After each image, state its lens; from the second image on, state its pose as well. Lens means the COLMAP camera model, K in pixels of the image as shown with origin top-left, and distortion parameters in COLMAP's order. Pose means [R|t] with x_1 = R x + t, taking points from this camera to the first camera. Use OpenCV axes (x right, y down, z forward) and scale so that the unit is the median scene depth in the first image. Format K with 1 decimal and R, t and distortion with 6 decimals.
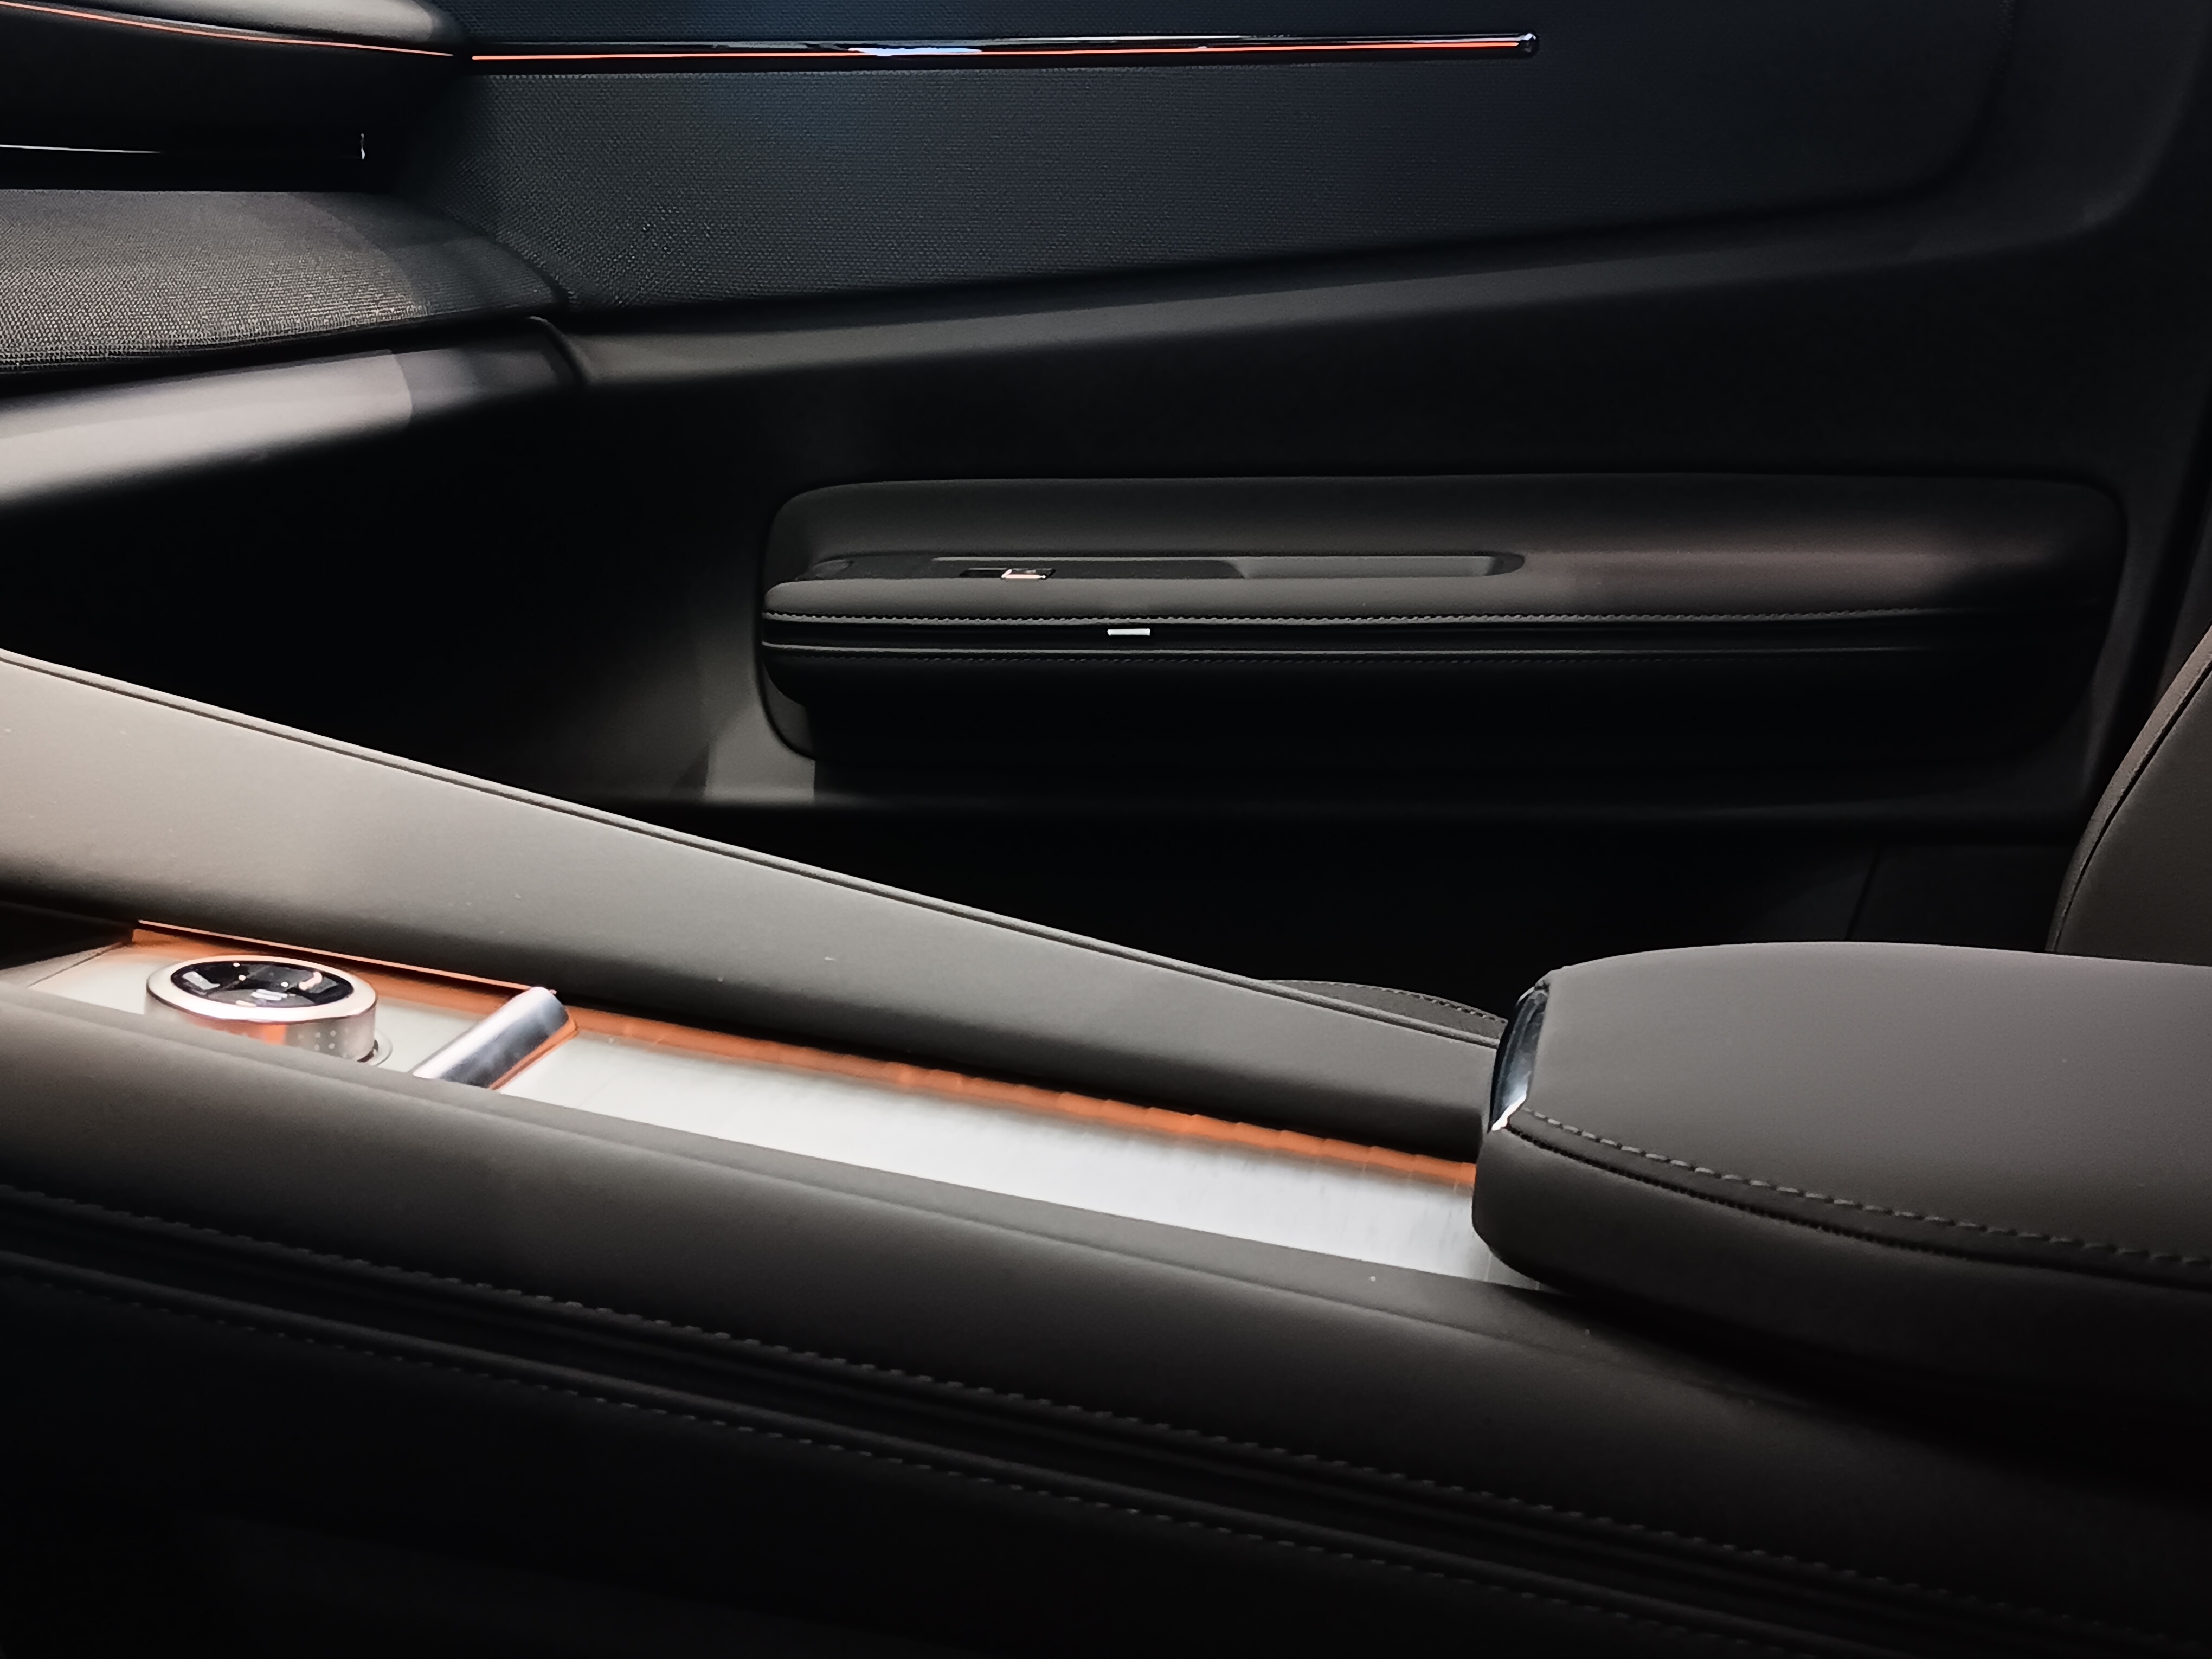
lens RADIAL K [[3186.7, 0, 1103.6], [0, 3186.7, 835.0], [0, 0, 1]] dist [0.026512, 0.000000]
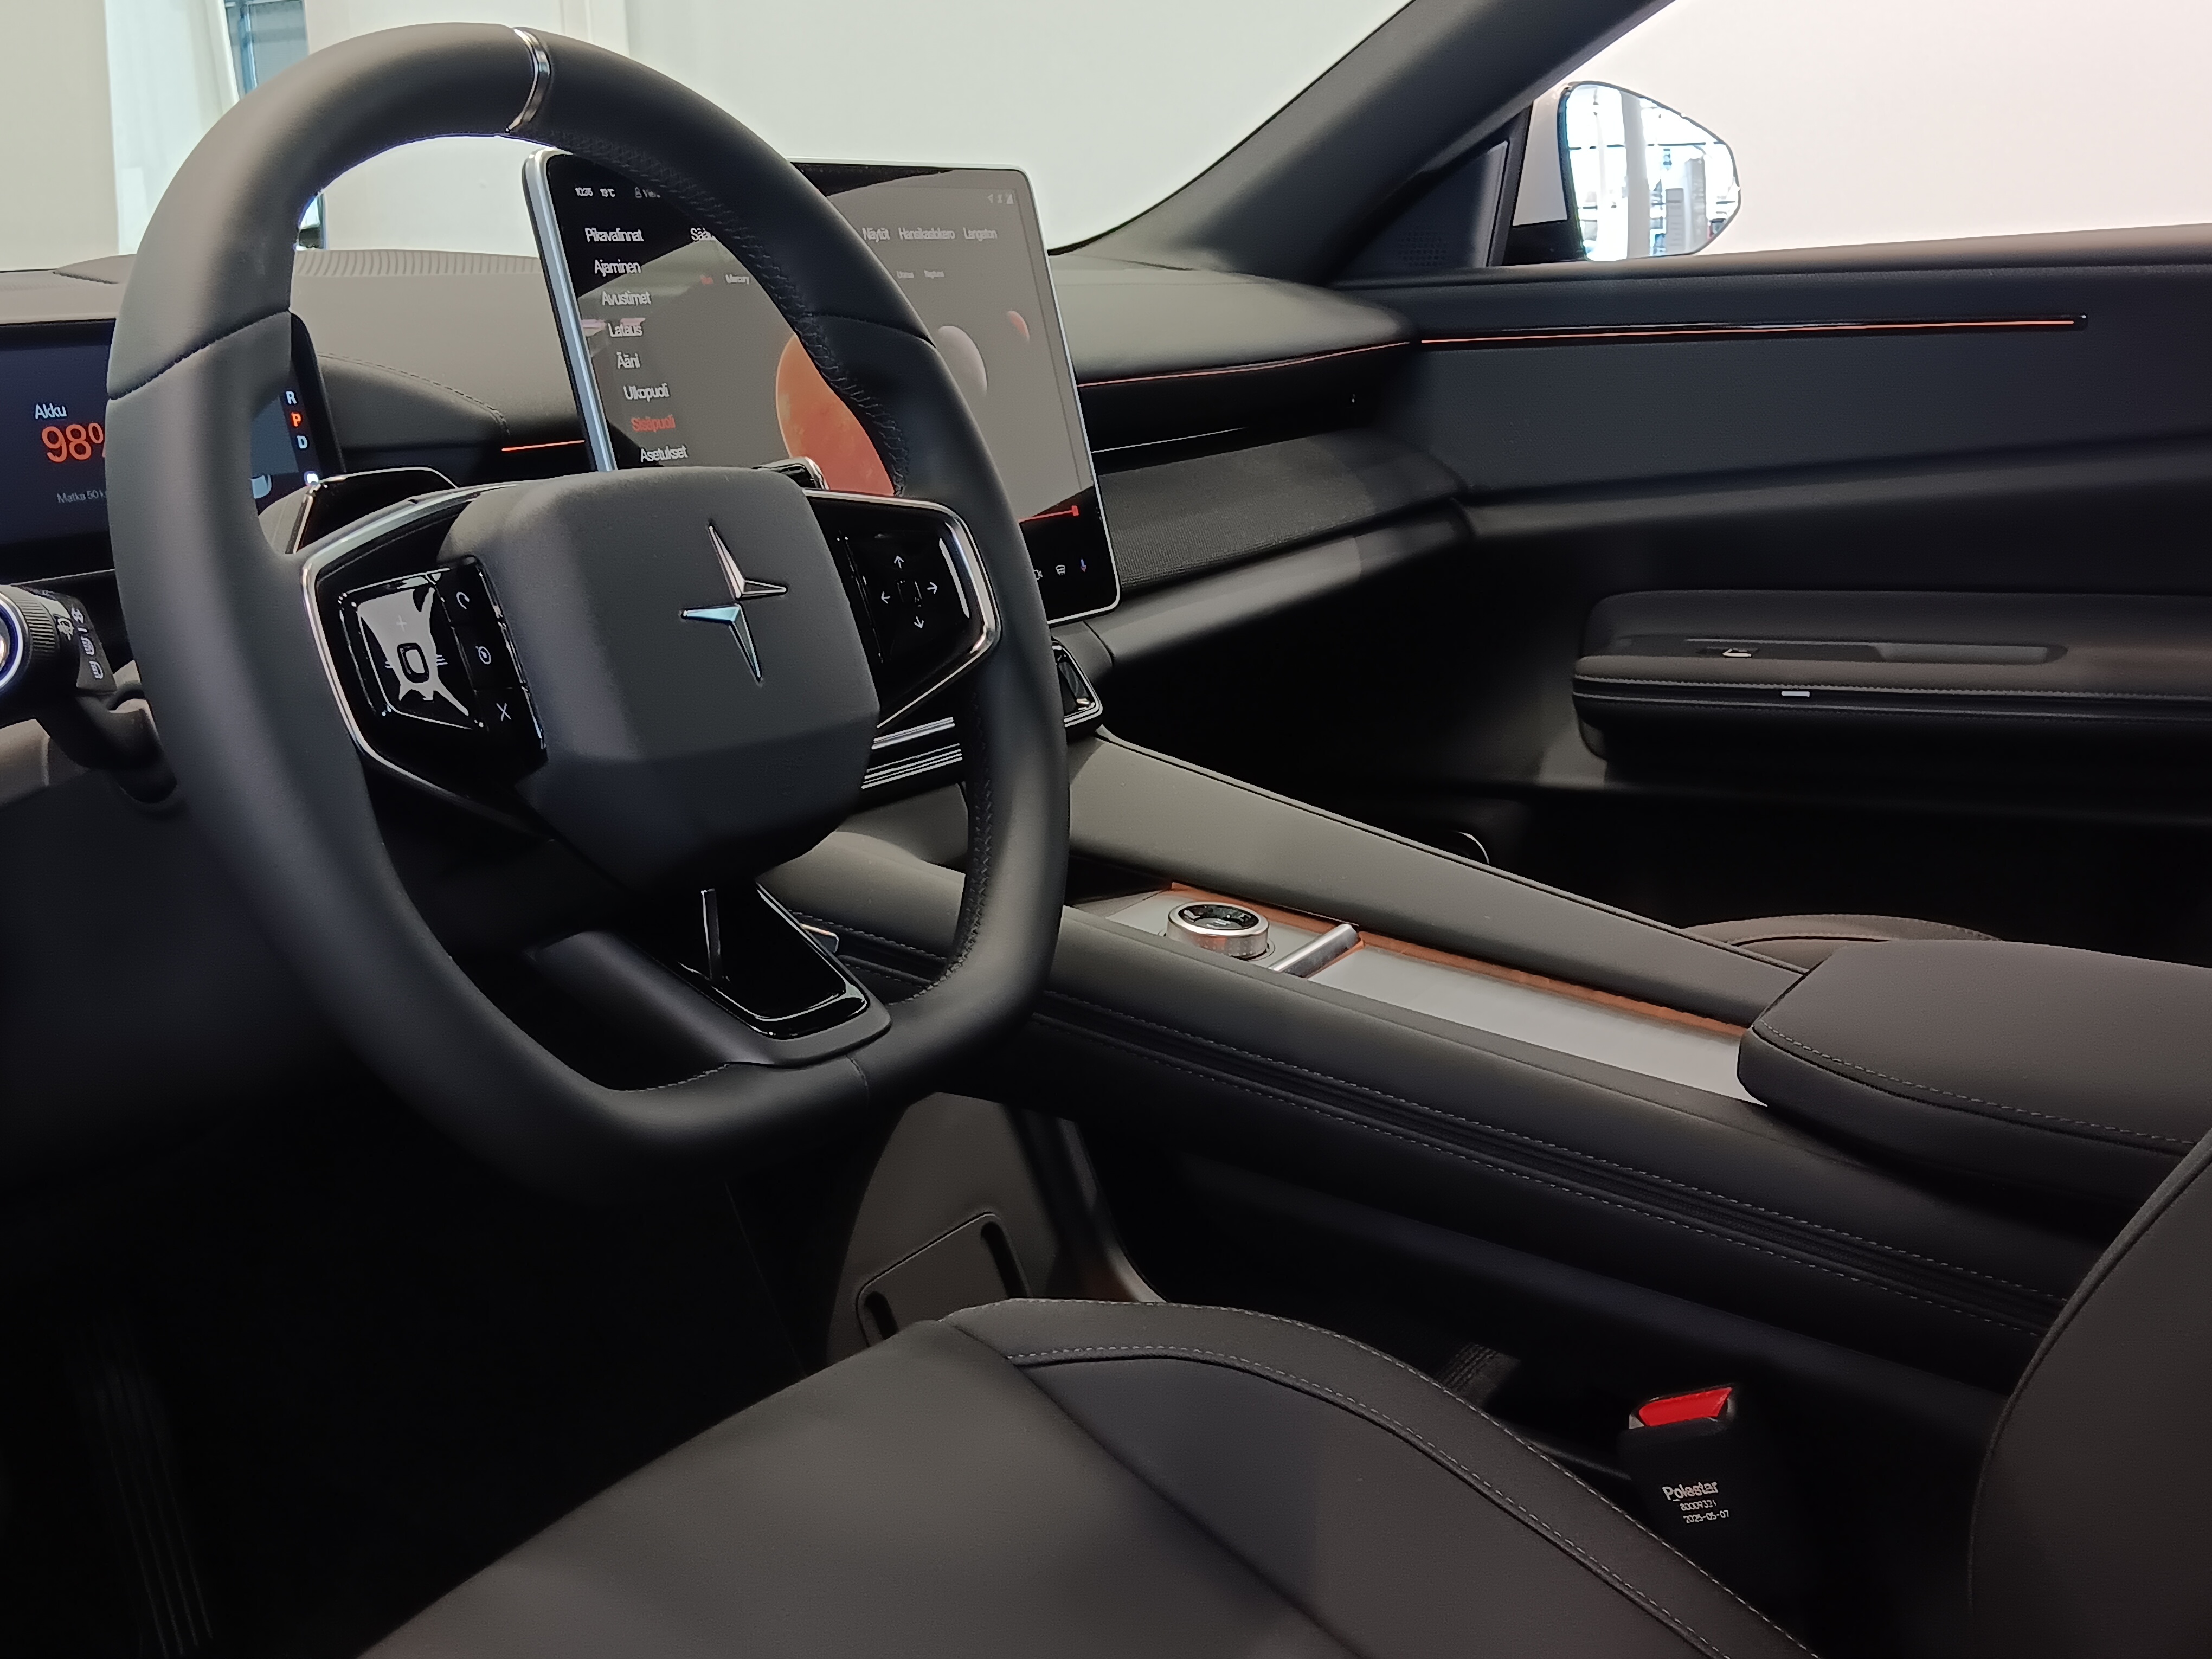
lens RADIAL K [[3186.7, 0, 1106.7], [0, 3186.7, 828.9], [0, 0, 1]] dist [0.026512, 0.000000]
pose [[0.925963, 0.055194, -0.373558, 0.314626], [-0.028118, 0.996592, 0.077552, -0.118957], [0.376565, -0.061306, 0.924359, -0.687768]]
